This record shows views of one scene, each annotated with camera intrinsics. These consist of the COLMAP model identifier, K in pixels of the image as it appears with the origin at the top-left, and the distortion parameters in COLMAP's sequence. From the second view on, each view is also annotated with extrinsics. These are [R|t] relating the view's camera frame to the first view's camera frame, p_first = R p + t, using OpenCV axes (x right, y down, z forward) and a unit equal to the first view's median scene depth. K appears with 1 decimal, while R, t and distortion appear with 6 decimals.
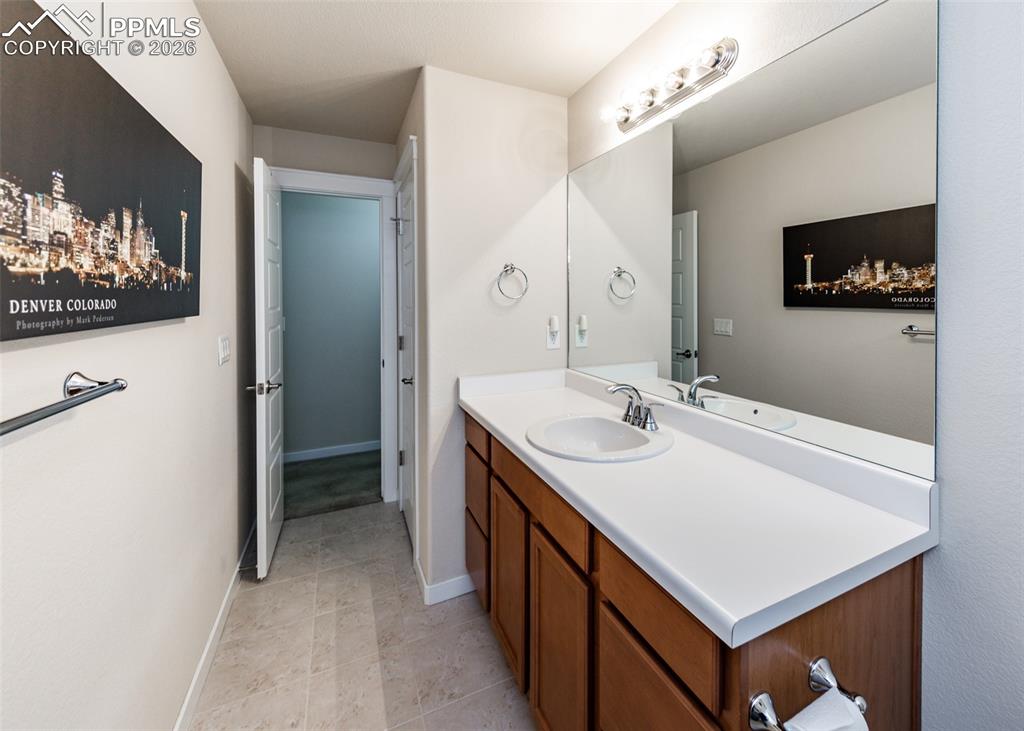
lens RADIAL K [[394.5, 0, 522.8], [0, 394.5, 362.1], [0, 0, 1]] dist [-0.000147, -0.000023]
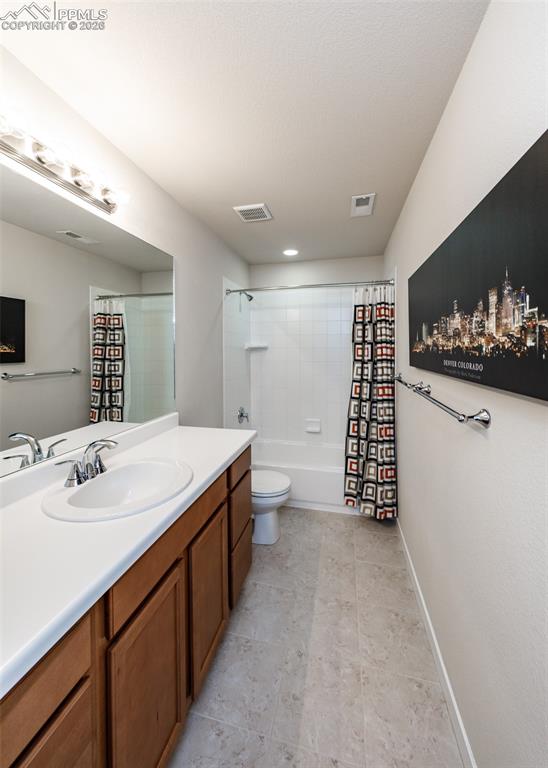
lens RADIAL K [[295.9, 0, 274.0], [0, 295.9, 384.0], [0, 0, 1]] dist [-0.000147, -0.000023]
pose [[-0.793555, -0.072239, 0.604196, -1.040061], [0.097991, 0.964798, 0.244055, -0.393277], [-0.600557, 0.252877, -0.758541, 2.122058]]
